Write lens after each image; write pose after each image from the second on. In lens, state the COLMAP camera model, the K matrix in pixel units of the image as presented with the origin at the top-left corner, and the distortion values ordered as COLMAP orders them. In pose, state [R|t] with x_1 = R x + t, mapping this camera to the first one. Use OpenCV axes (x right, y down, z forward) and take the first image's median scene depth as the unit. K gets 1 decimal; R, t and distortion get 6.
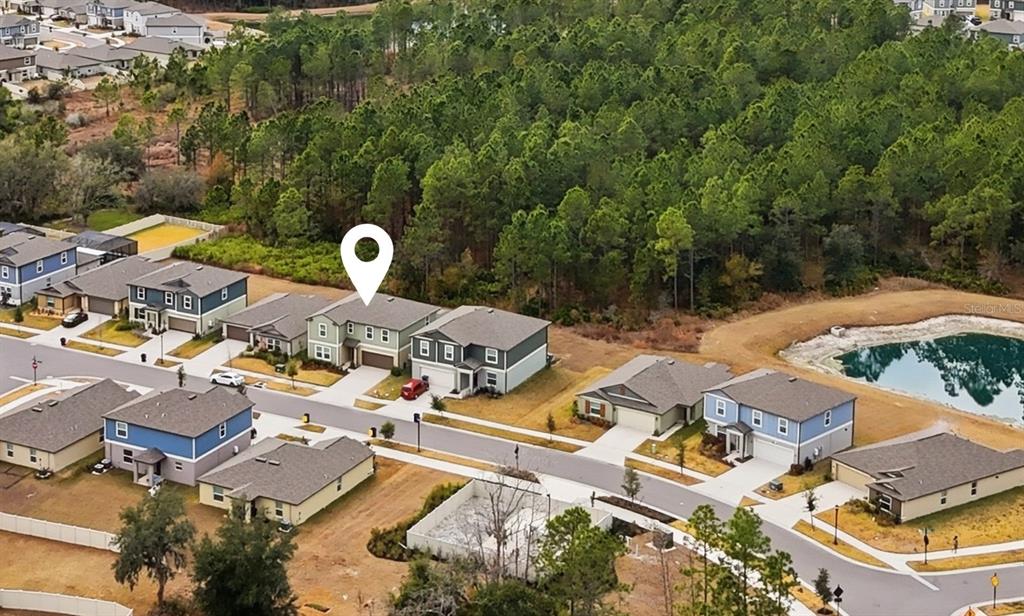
lens RADIAL K [[1910.3, 0, 512.0], [0, 1910.3, 308.0], [0, 0, 1]] dist [-0.037565, 0.000699]
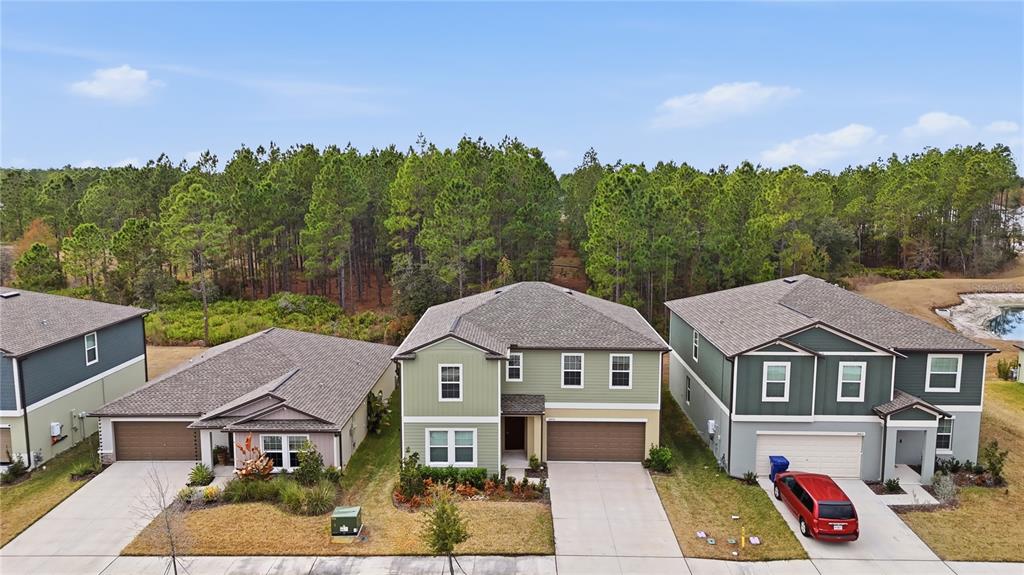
lens RADIAL K [[718.3, 0, 507.8], [0, 718.3, 309.2], [0, 0, 1]] dist [0.045533, -0.004266]
pose [[0.899856, -0.097272, 0.425203, -0.142181], [0.152320, 0.983524, -0.097358, 0.012839], [-0.408727, 0.152375, 0.899847, 0.862816]]
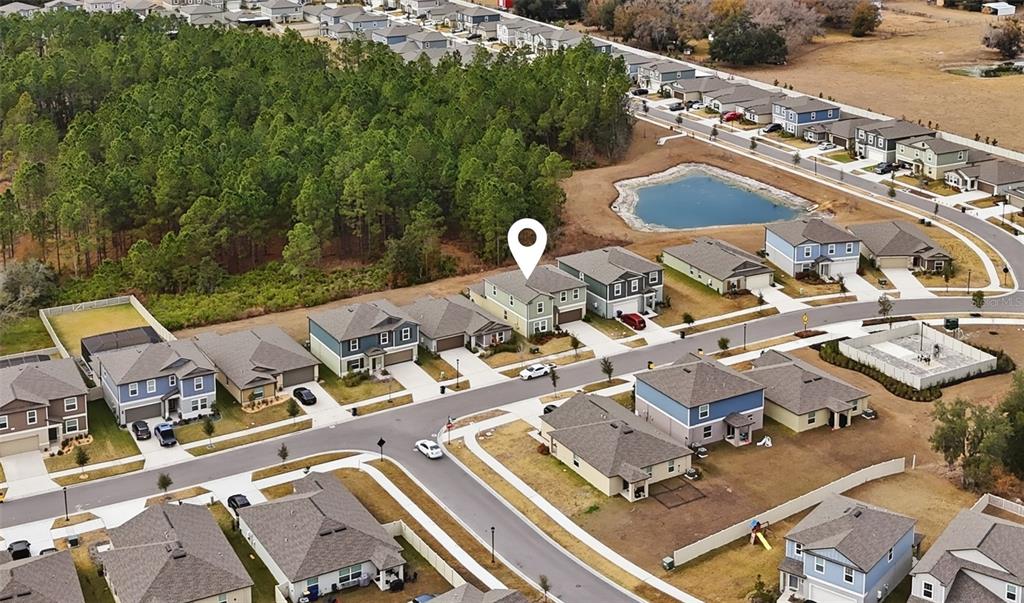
lens RADIAL K [[1310.9, 0, 512.0], [0, 1310.9, 301.5], [0, 0, 1]] dist [0.089811, -0.003837]
pose [[0.528172, -0.319148, 0.786880, -0.726262], [0.264705, 0.942387, 0.204543, -0.157867], [-0.806825, 0.100257, 0.582222, 0.539751]]
